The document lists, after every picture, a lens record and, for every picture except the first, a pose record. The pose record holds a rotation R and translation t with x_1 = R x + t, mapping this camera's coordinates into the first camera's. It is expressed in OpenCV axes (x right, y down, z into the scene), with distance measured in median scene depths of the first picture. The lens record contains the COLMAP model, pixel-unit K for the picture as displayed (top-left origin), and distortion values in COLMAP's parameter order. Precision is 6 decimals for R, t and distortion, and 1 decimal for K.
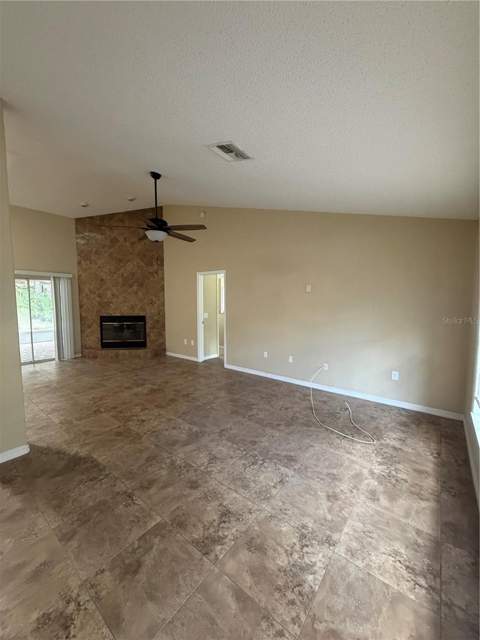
lens RADIAL K [[253.1, 0, 238.6], [0, 253.1, 318.1], [0, 0, 1]] dist [-0.002943, 0.000384]
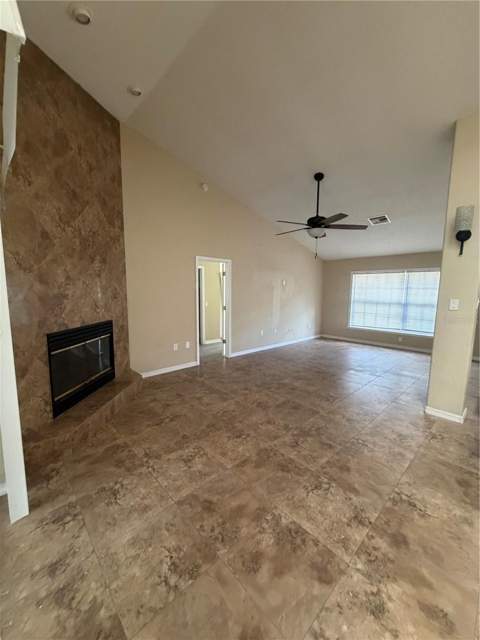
lens RADIAL K [[253.1, 0, 241.2], [0, 253.1, 317.2], [0, 0, 1]] dist [-0.002943, 0.000384]
pose [[0.154294, -0.107138, 0.982199, -0.861627], [0.066889, 0.992955, 0.097804, -0.049490], [-0.985758, 0.050608, 0.160374, 0.669548]]
